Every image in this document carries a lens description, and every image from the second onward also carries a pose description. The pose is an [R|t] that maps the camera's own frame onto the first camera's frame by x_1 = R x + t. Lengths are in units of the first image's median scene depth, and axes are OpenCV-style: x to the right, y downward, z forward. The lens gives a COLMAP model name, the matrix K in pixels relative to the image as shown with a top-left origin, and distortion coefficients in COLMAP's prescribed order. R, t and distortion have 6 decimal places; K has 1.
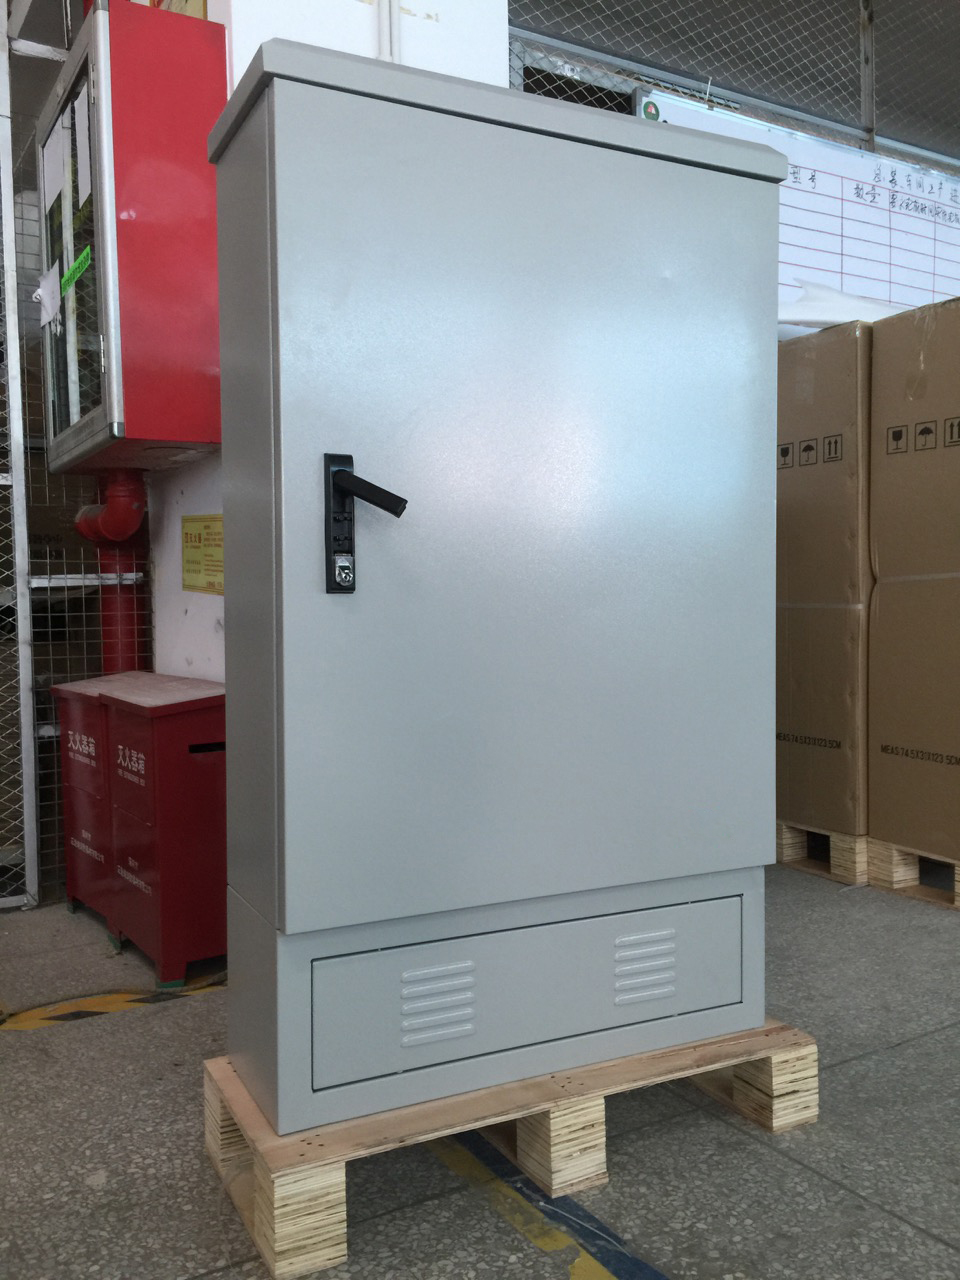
lens RADIAL K [[1095.6, 0, 480.0], [0, 1095.6, 640.0], [0, 0, 1]] dist [0.072664, -0.118811]
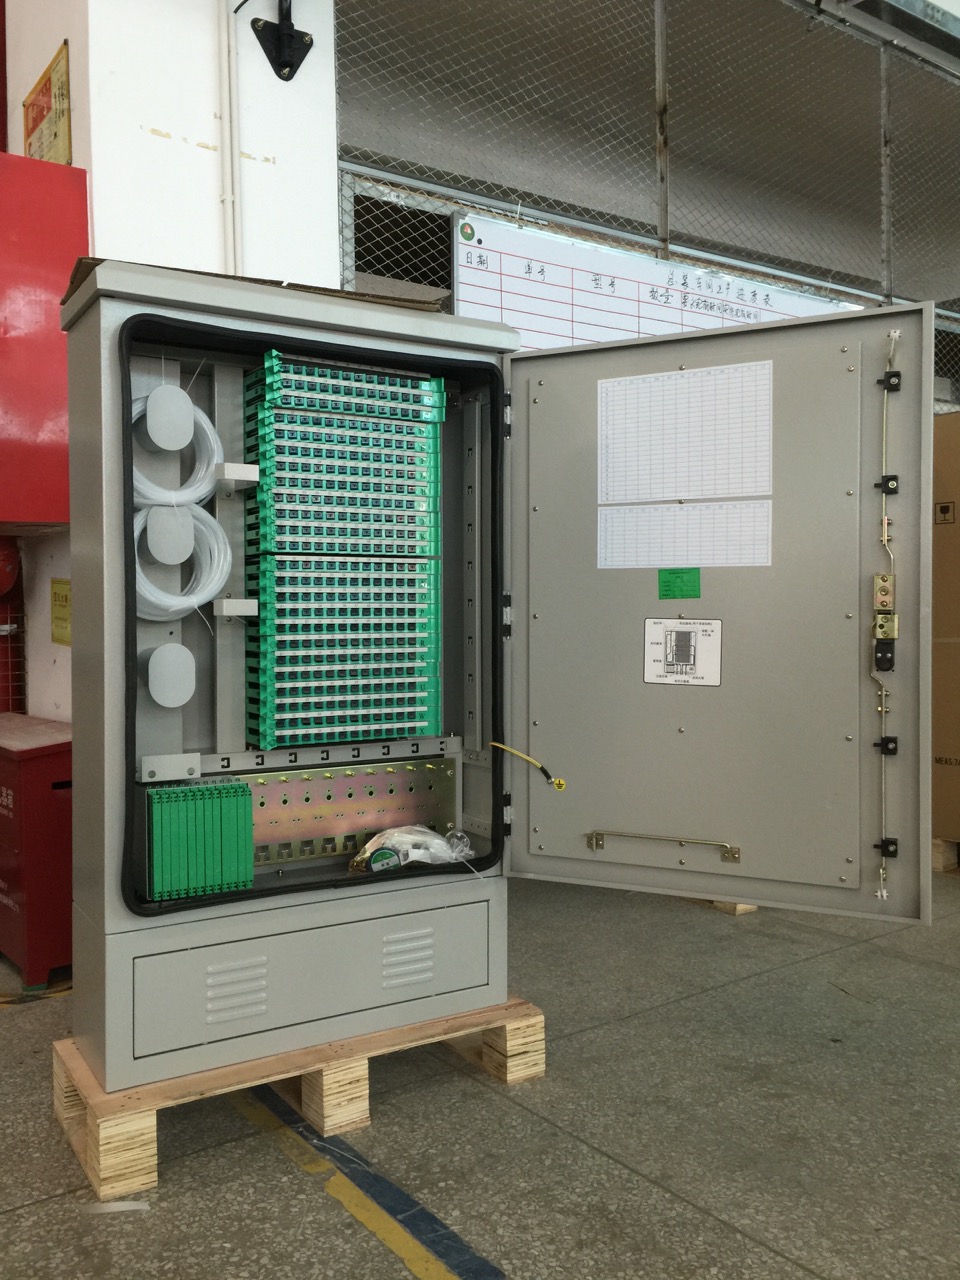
lens RADIAL K [[1093.1, 0, 472.3], [0, 1093.1, 632.8], [0, 0, 1]] dist [0.078121, -0.124877]
pose [[0.996811, -0.000761, 0.079793, 0.131134], [0.001998, 0.999879, -0.015425, -0.067193], [-0.079771, 0.015536, 0.996692, -0.310066]]
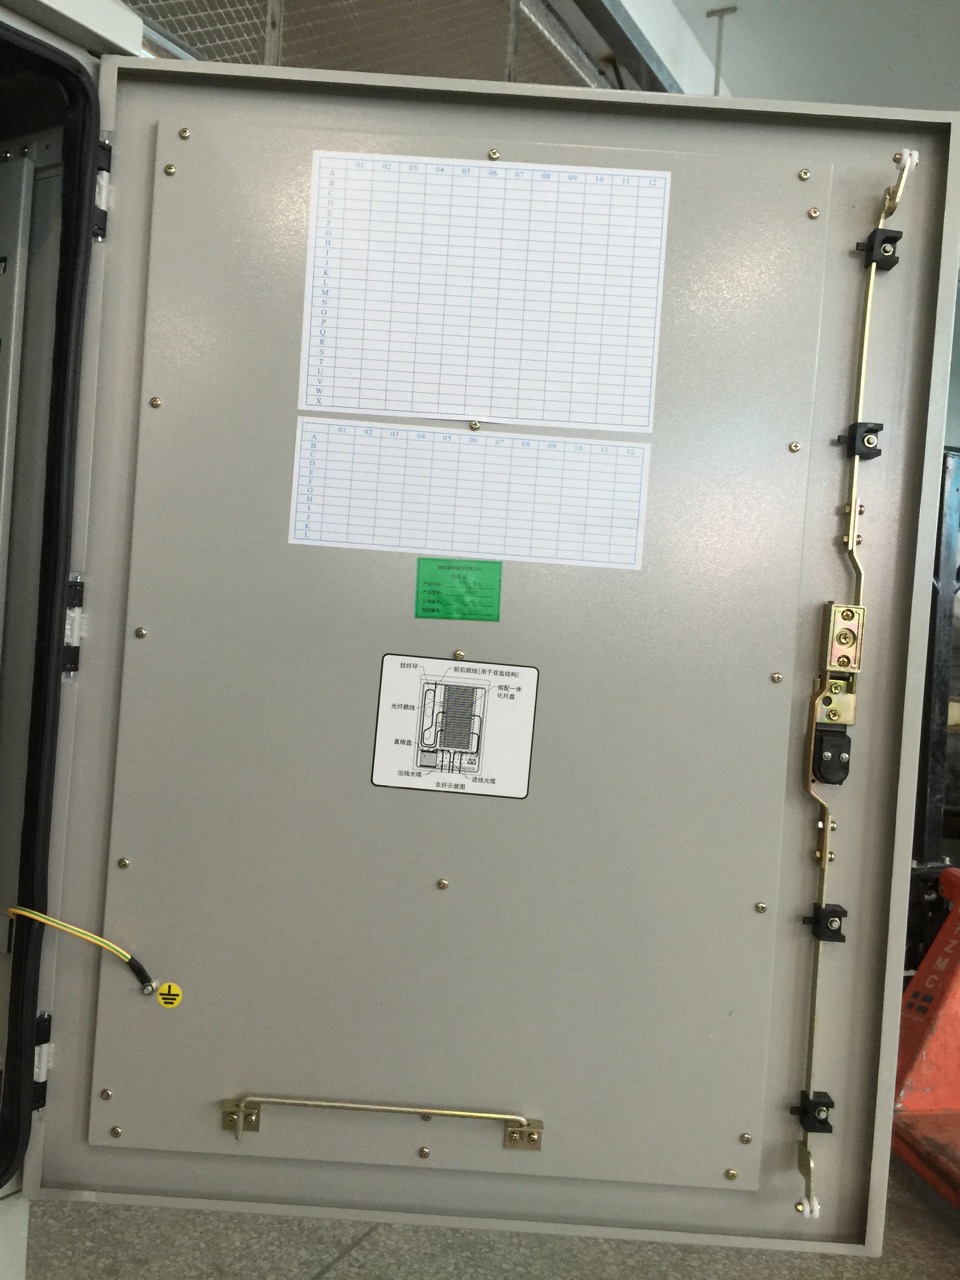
lens RADIAL K [[1093.1, 0, 472.3], [0, 1093.1, 632.8], [0, 0, 1]] dist [0.078121, -0.124877]
pose [[0.855197, 0.060171, 0.514799, 0.155746], [-0.056350, 0.998145, -0.023056, -0.105879], [-0.515231, -0.009292, 0.857001, 0.417333]]
